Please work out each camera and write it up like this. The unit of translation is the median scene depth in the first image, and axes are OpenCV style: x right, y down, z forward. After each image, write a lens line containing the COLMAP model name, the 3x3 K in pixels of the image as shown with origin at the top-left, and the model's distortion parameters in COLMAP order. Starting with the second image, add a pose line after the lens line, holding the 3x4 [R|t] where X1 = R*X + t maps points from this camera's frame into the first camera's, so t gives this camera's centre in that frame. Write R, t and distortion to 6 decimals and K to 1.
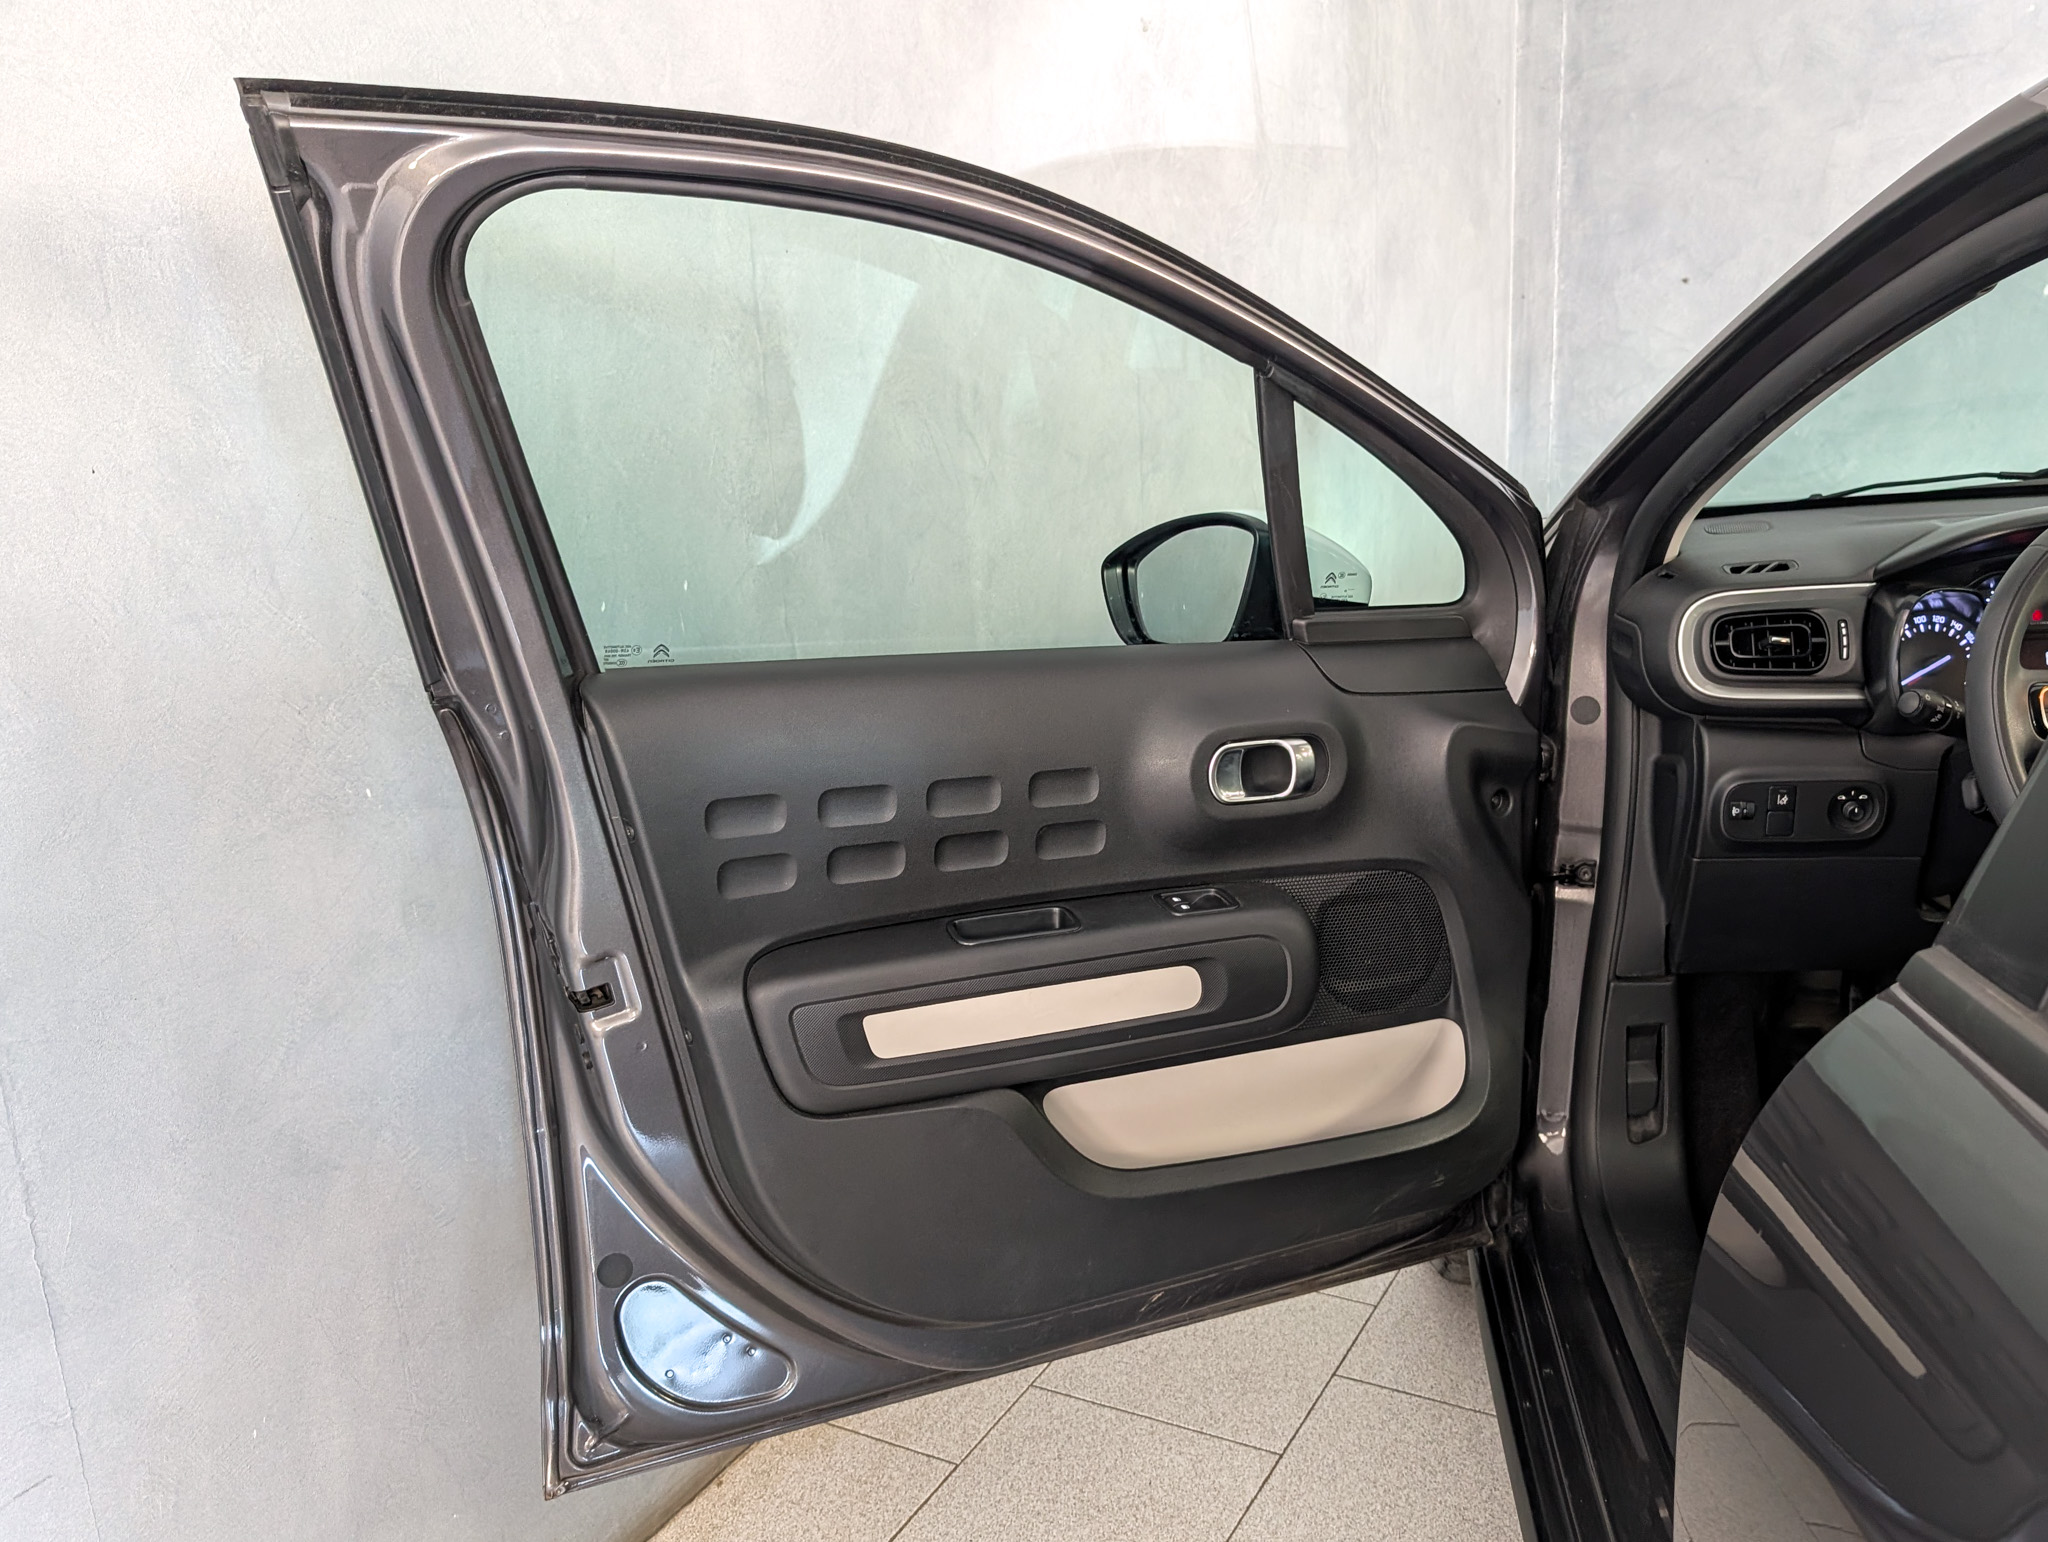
lens RADIAL K [[1846.7, 0, 1065.5], [0, 1846.7, 766.0], [0, 0, 1]] dist [-0.005117, -0.008457]
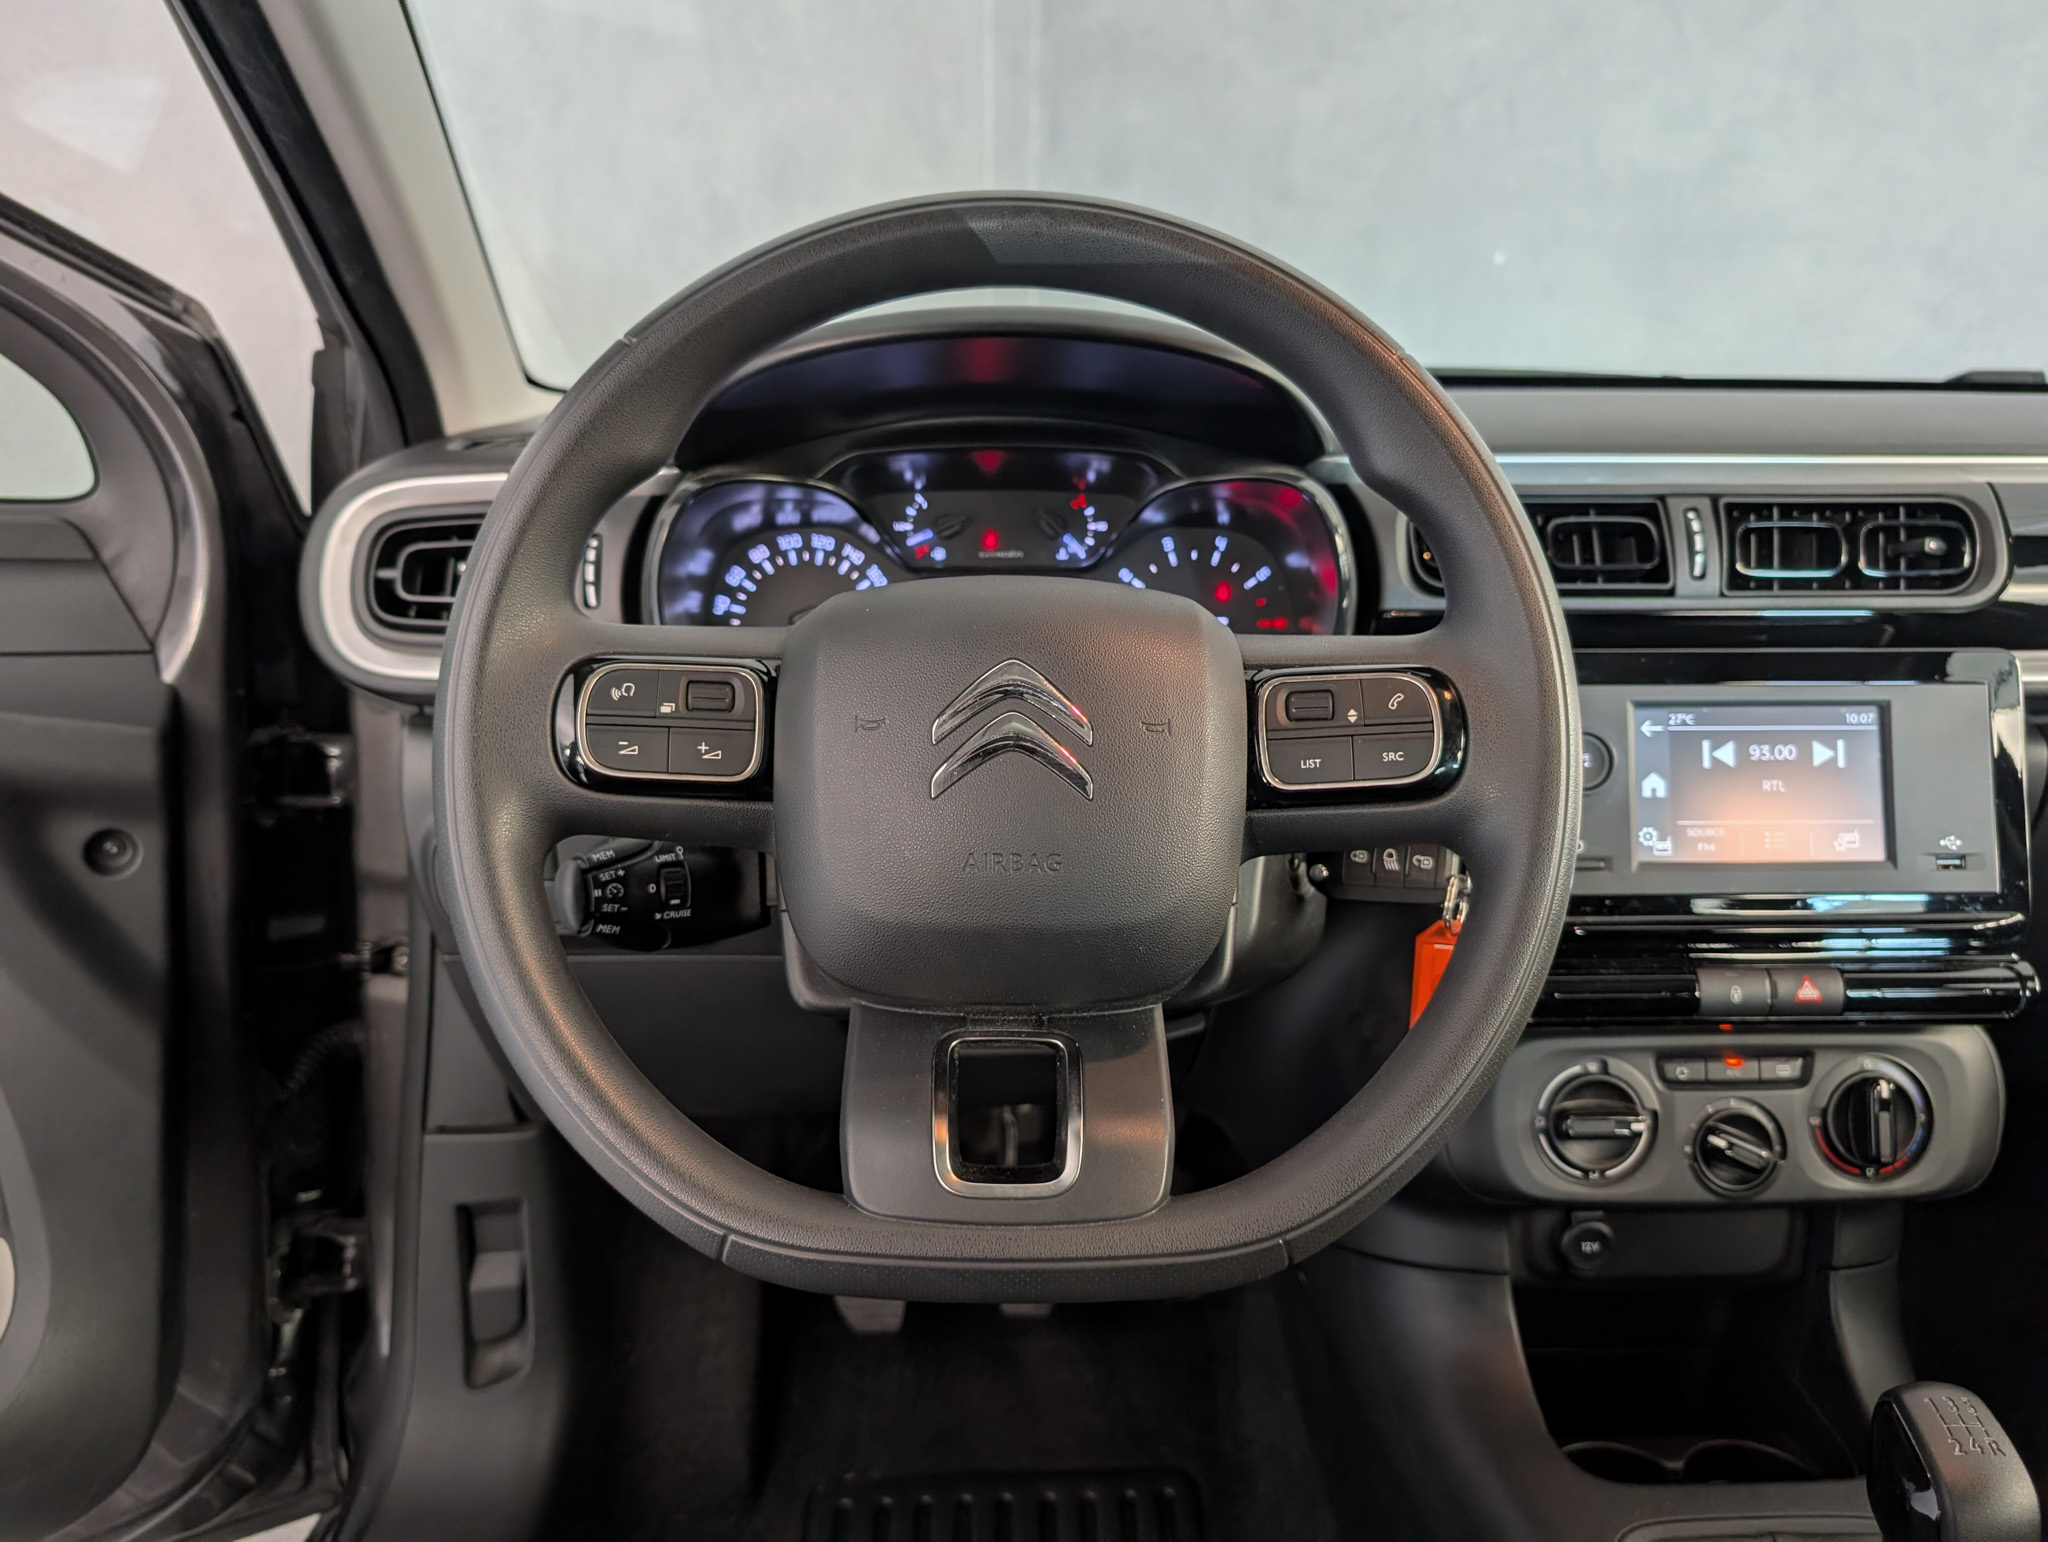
lens RADIAL K [[1500.4, 0, 1031.1], [0, 1500.4, 751.5], [0, 0, 1]] dist [0.043469, -0.050881]
pose [[0.994936, 0.014174, 0.099501, 0.492023], [-0.016107, 0.999696, 0.018648, -0.025812], [-0.099207, -0.020156, 0.994863, 0.539211]]
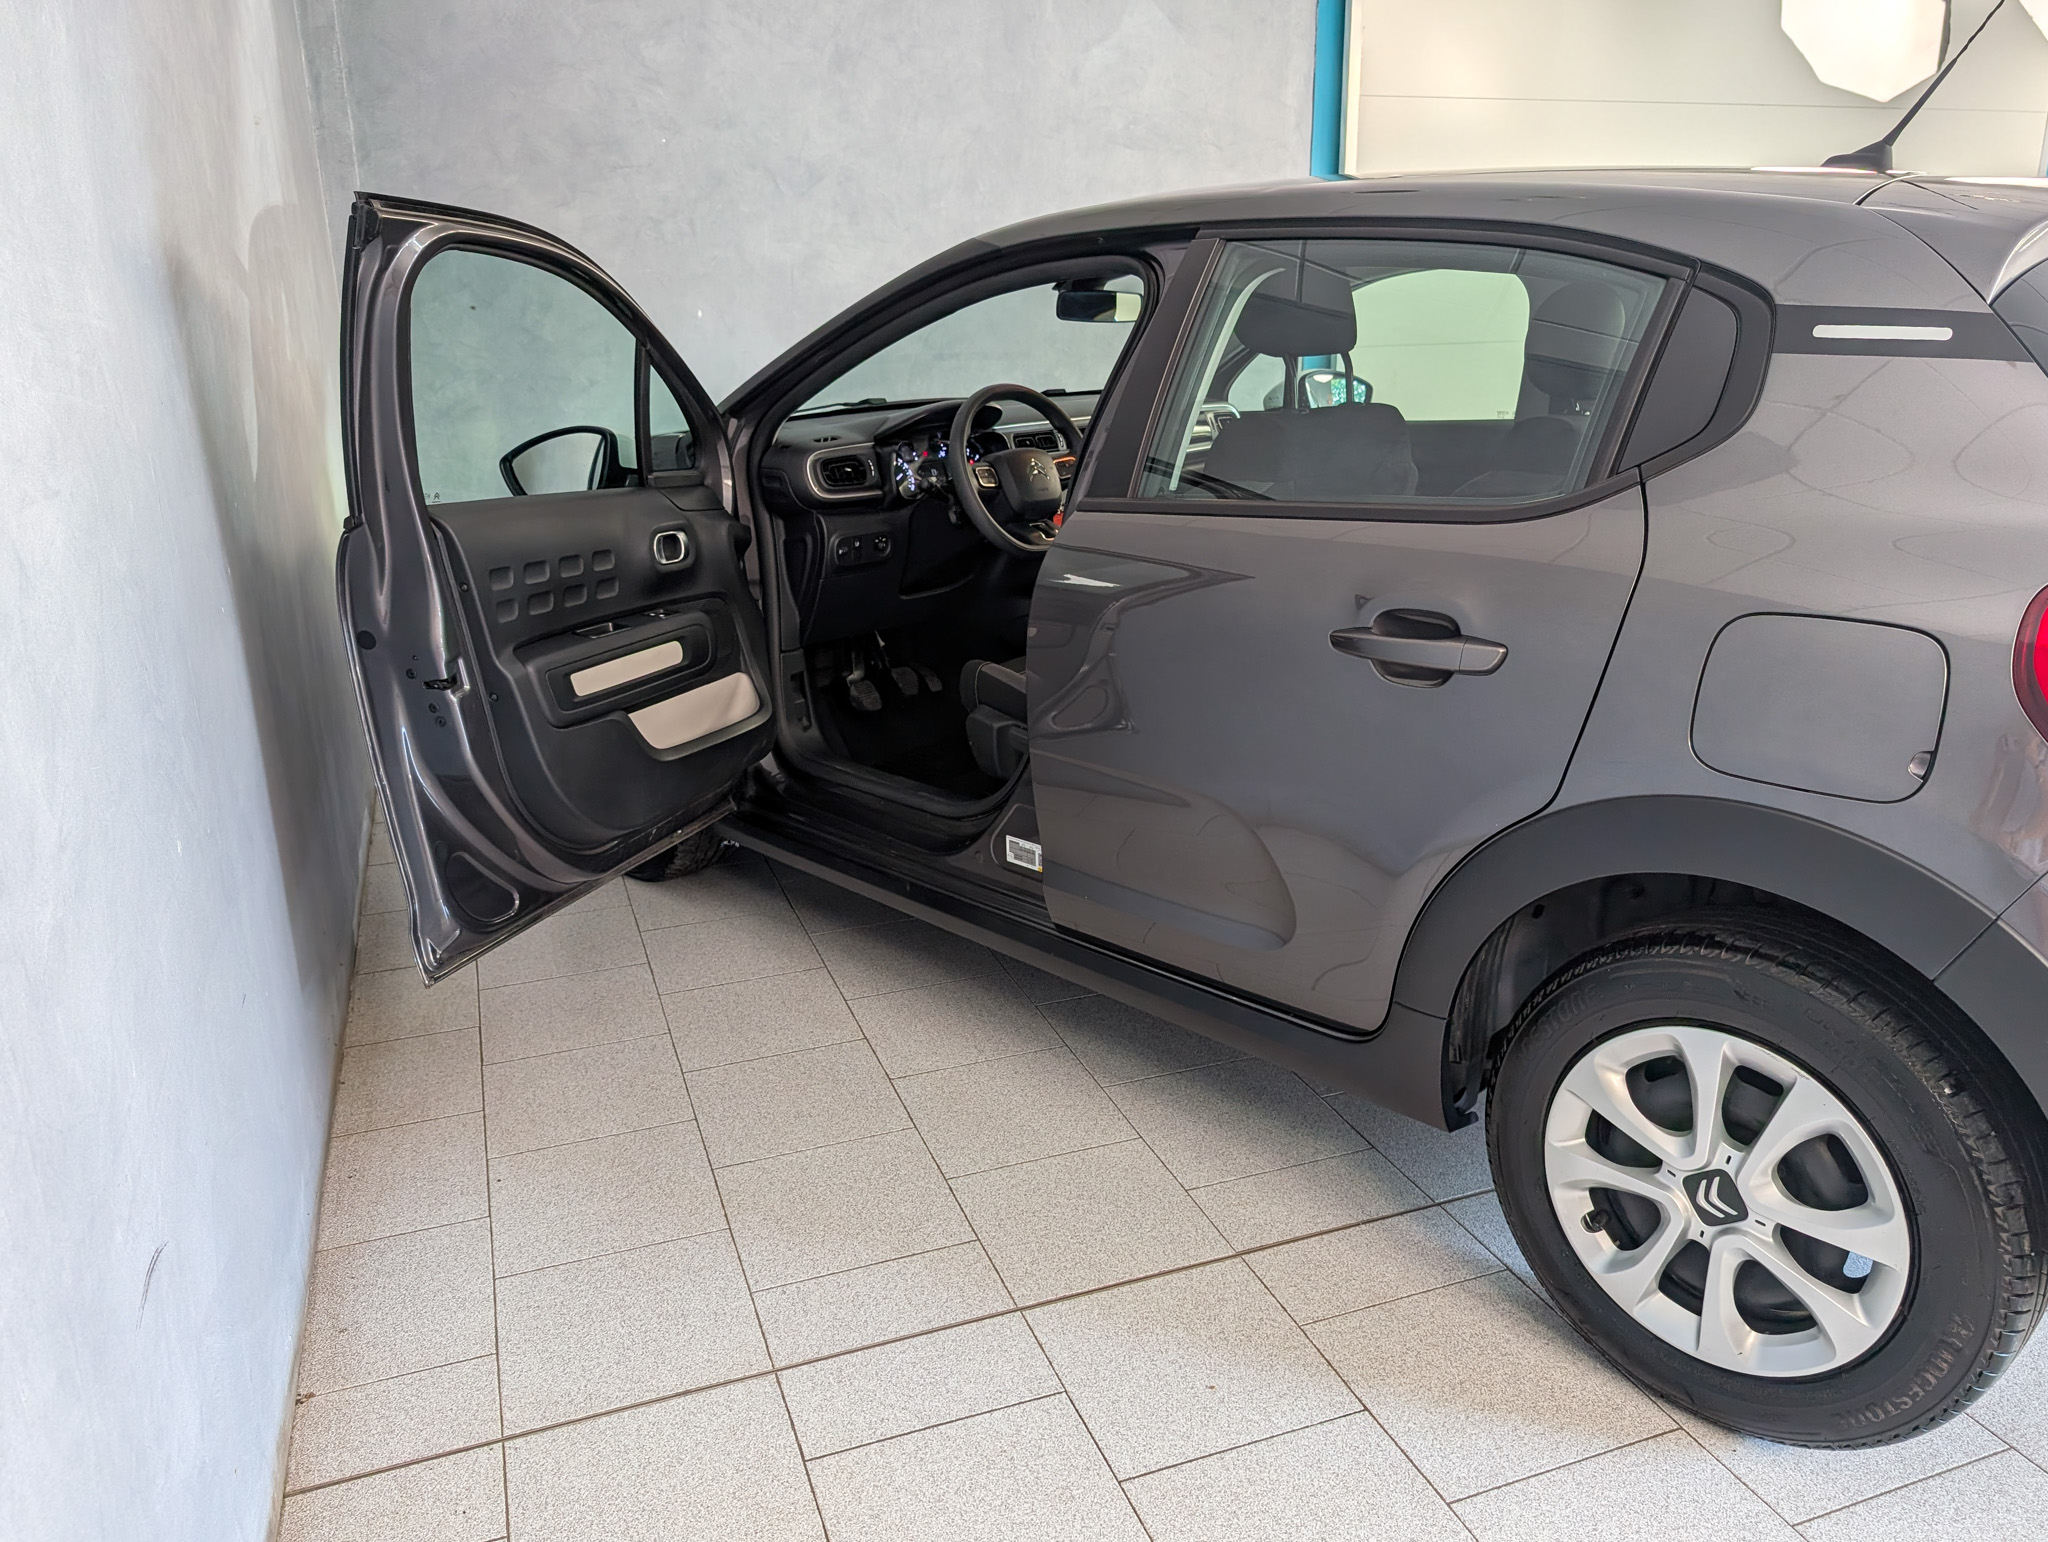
lens RADIAL K [[1638.9, 0, 1056.4], [0, 1638.9, 775.6], [0, 0, 1]] dist [0.041605, 0.002733]
pose [[0.678016, -0.193949, 0.708998, -0.887369], [0.183550, 0.978678, 0.092191, 0.150764], [-0.711761, 0.067629, 0.699159, -0.514426]]
